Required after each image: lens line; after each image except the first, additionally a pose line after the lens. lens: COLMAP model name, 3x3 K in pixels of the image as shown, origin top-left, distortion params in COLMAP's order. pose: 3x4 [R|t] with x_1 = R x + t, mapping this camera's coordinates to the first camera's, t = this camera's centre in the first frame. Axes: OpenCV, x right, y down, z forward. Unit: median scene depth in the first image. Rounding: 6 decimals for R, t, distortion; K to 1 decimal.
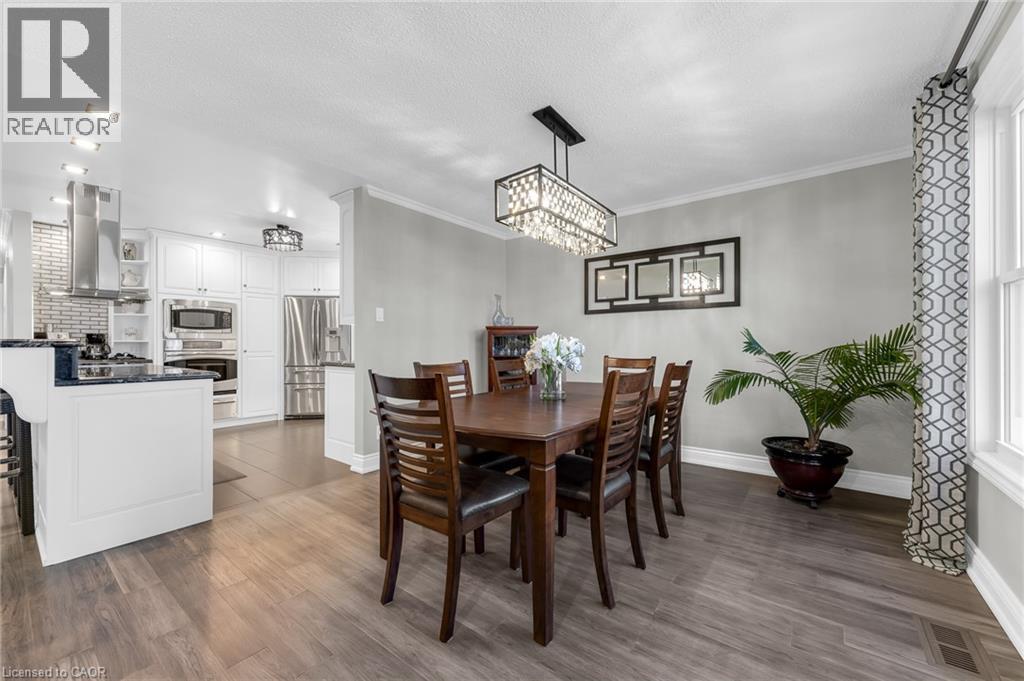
lens RADIAL K [[400.0, 0, 512.9], [0, 400.0, 344.2], [0, 0, 1]] dist [0.000683, 0.000046]
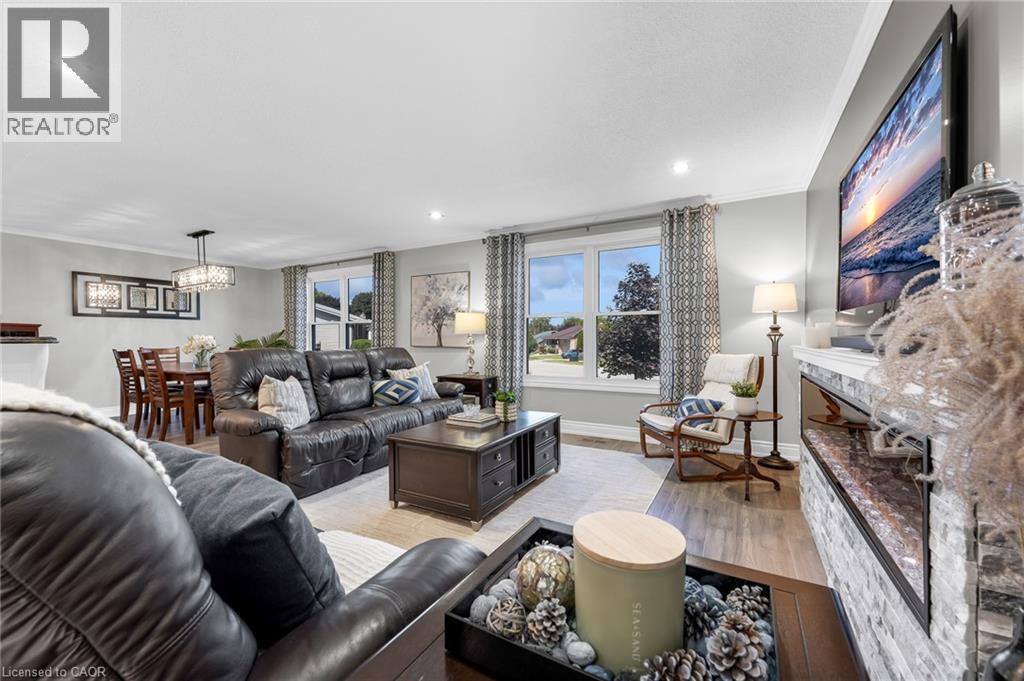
lens RADIAL K [[400.0, 0, 512.9], [0, 400.0, 344.2], [0, 0, 1]] dist [0.000683, 0.000046]
pose [[-0.142737, -0.013318, 0.989671, -1.427717], [0.001068, 0.999907, 0.013610, -0.002774], [-0.989760, 0.003000, -0.142710, -0.198102]]
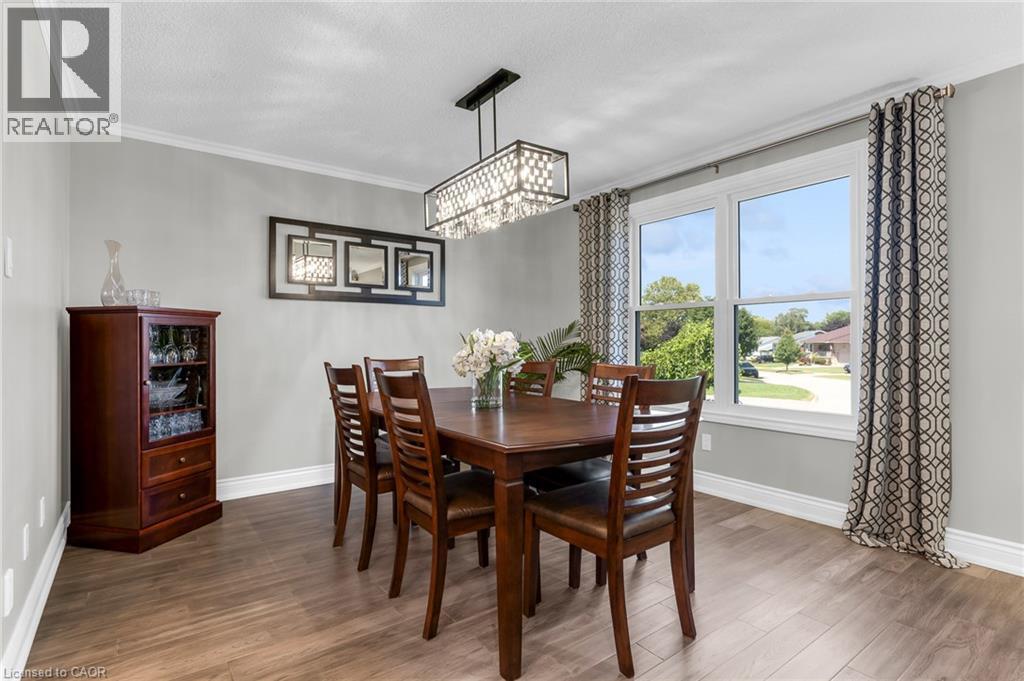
lens RADIAL K [[503.5, 0, 512.0], [0, 503.5, 340.5], [0, 0, 1]] dist [-0.002936, -0.000054]
pose [[0.274607, 0.004094, 0.961548, -0.599781], [0.000342, 0.999990, -0.004356, 0.000659], [-0.961556, 0.001525, 0.274603, 0.429227]]
